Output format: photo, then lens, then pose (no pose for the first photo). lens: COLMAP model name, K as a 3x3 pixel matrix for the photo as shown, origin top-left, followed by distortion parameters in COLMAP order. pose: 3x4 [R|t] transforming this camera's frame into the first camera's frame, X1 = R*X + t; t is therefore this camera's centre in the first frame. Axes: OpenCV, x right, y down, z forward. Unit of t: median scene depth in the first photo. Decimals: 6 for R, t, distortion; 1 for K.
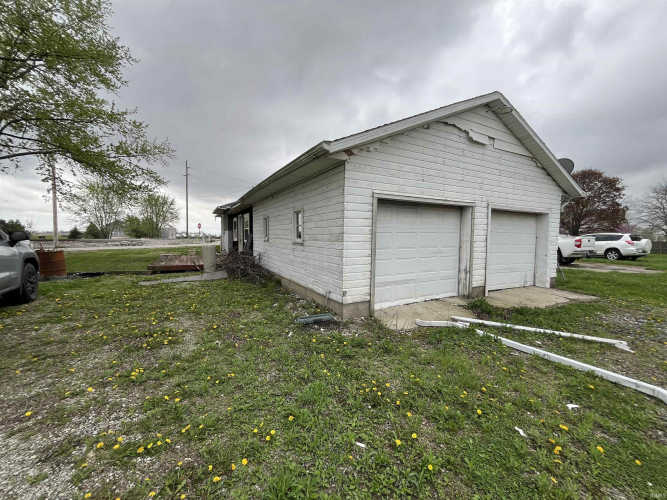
lens RADIAL K [[268.1, 0, 330.0], [0, 268.1, 250.9], [0, 0, 1]] dist [-0.000552, -0.000509]
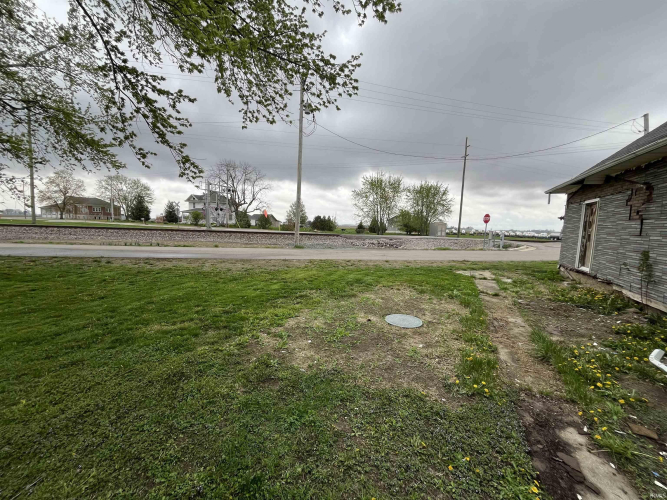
lens RADIAL K [[268.1, 0, 330.0], [0, 268.1, 250.9], [0, 0, 1]] dist [-0.000552, -0.000509]
pose [[0.590893, 0.083449, -0.802423, -0.107750], [-0.073160, 0.996080, 0.049715, -0.012046], [0.803426, 0.029329, 0.594682, 0.210036]]
